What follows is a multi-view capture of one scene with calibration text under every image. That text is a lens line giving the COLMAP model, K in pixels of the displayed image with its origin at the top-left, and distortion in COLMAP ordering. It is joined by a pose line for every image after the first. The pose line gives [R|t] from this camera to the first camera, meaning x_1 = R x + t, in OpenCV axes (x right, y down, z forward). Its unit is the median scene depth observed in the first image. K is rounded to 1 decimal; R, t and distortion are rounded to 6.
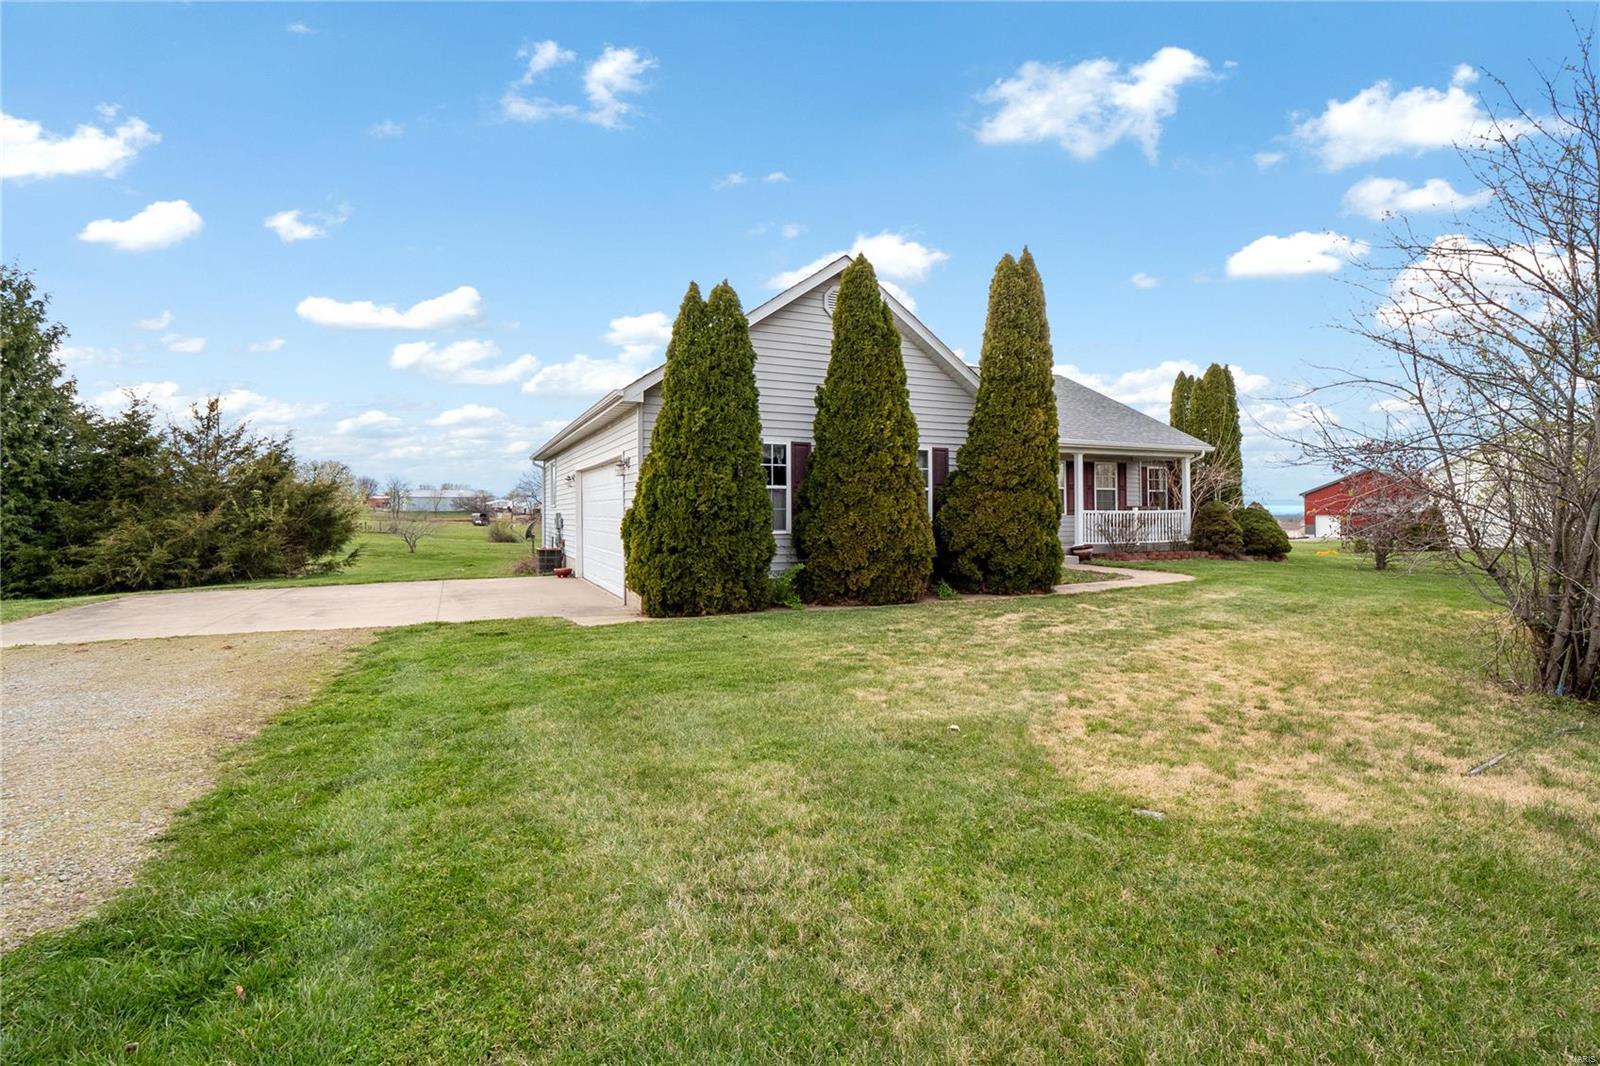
lens RADIAL K [[757.3, 0, 822.8], [0, 757.3, 488.1], [0, 0, 1]] dist [-0.014841, 0.000918]
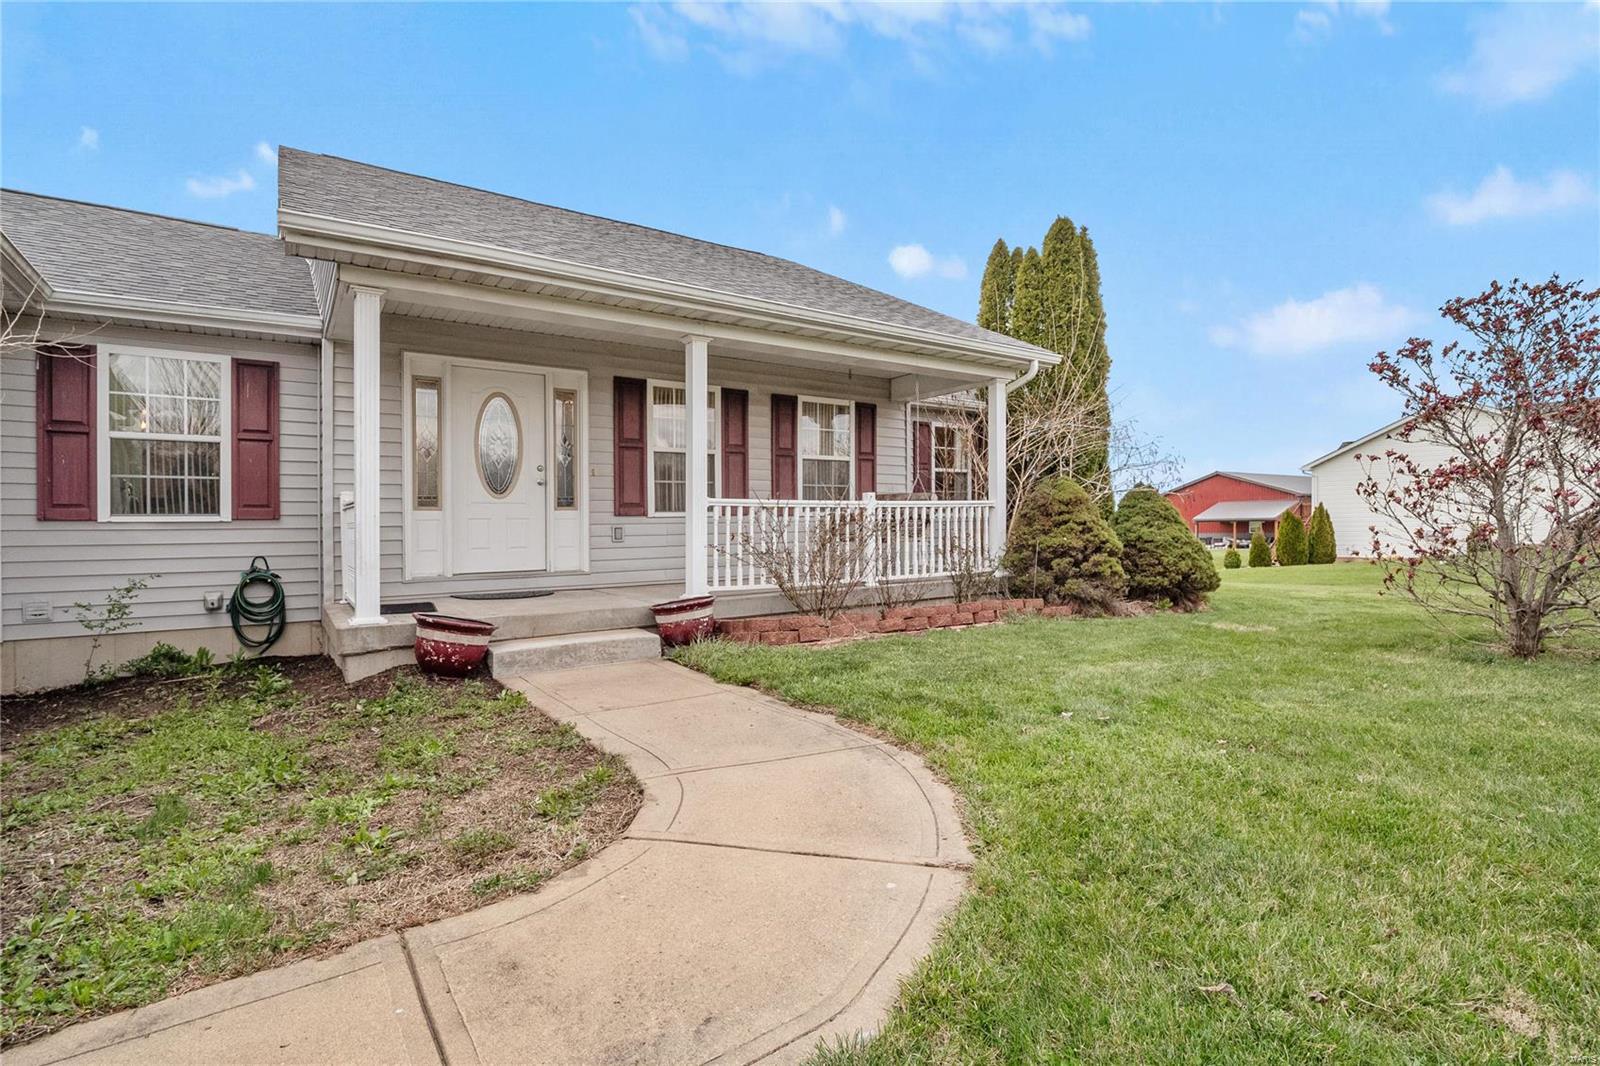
lens RADIAL K [[757.3, 0, 792.7], [0, 757.3, 540.9], [0, 0, 1]] dist [-0.014841, 0.000918]
pose [[0.990414, -0.017797, 0.136983, 0.302772], [0.011655, 0.998896, 0.045510, 0.031201], [-0.137641, -0.043477, 0.989527, 0.580228]]
